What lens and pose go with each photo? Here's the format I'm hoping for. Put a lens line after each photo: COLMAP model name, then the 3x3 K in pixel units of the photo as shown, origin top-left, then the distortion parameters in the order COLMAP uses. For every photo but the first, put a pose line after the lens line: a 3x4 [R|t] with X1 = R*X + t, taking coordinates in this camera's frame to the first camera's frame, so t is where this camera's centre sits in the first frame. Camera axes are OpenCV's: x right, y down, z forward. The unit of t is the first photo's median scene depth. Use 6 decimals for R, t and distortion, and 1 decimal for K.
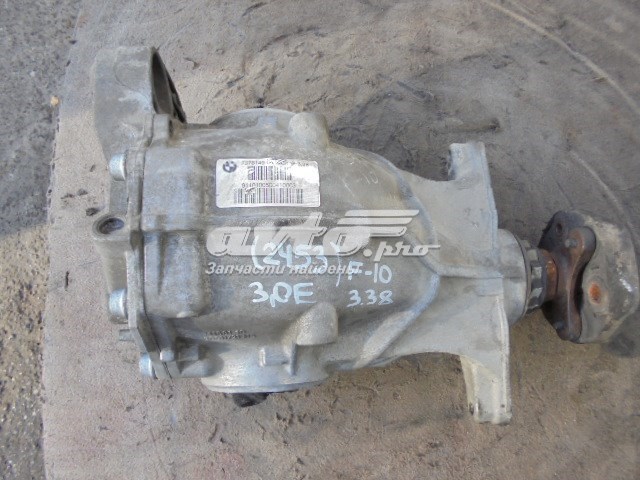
lens RADIAL K [[486.3, 0, 319.5], [0, 486.3, 239.6], [0, 0, 1]] dist [-0.070458, 0.053921]
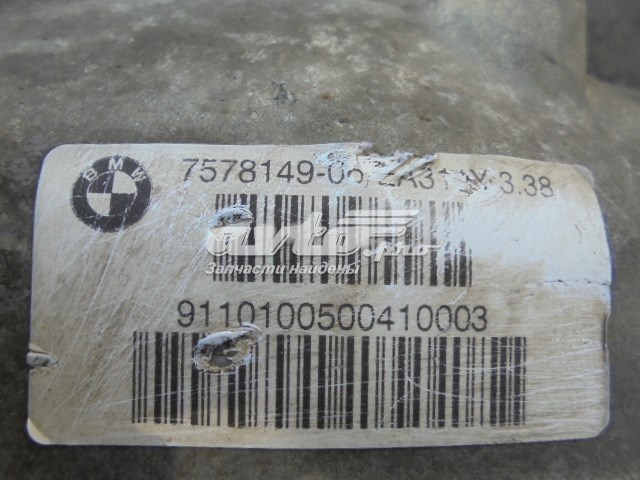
lens RADIAL K [[486.3, 0, 321.3], [0, 486.3, 240.6], [0, 0, 1]] dist [-0.070458, 0.053921]
pose [[0.995490, 0.057232, -0.075662, -0.097109], [-0.043060, 0.983235, 0.177188, -0.166507], [0.084534, -0.173130, 0.981264, 0.831134]]
